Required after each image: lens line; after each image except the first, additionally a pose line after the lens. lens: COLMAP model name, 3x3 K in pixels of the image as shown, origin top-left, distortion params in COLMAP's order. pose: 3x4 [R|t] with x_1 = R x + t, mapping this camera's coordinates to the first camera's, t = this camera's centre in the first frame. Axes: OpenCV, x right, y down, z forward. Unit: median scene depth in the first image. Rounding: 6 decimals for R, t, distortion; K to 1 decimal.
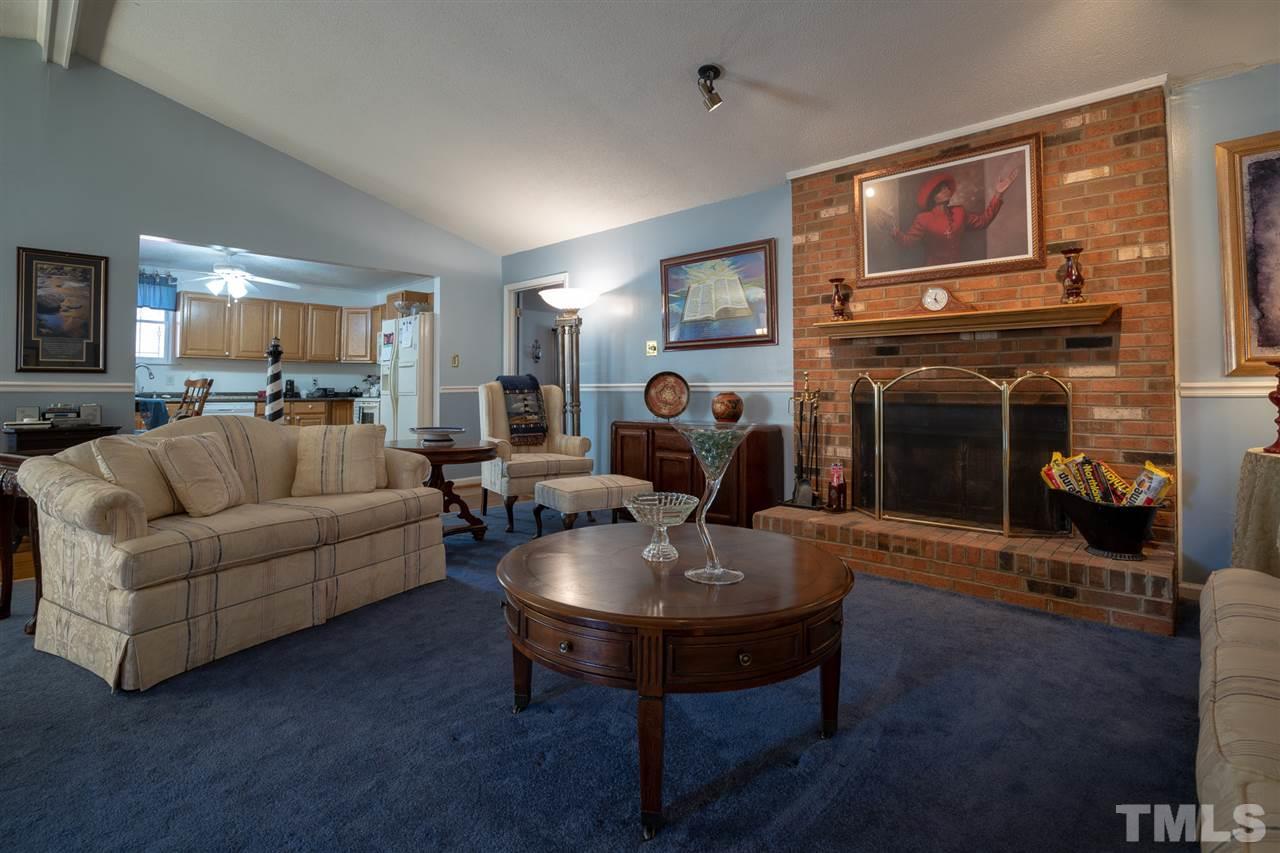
lens RADIAL K [[623.7, 0, 637.2], [0, 623.7, 371.9], [0, 0, 1]] dist [-0.060544, 0.029136]
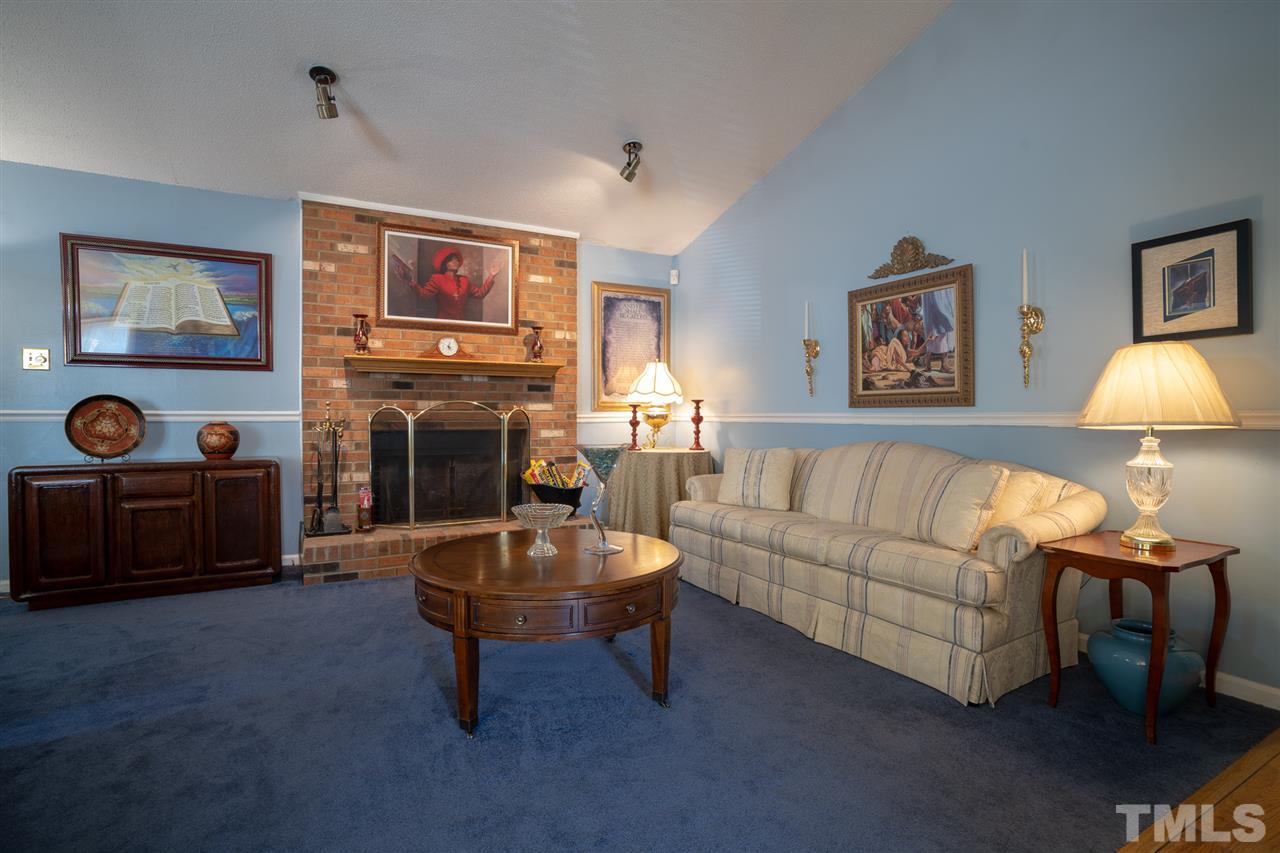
lens RADIAL K [[617.5, 0, 638.5], [0, 617.5, 430.9], [0, 0, 1]] dist [-0.059509, 0.028321]
pose [[0.295304, -0.018376, 0.955227, -0.587289], [-0.024631, 0.999336, 0.026839, 0.009986], [-0.955086, -0.031454, 0.294656, 0.252356]]
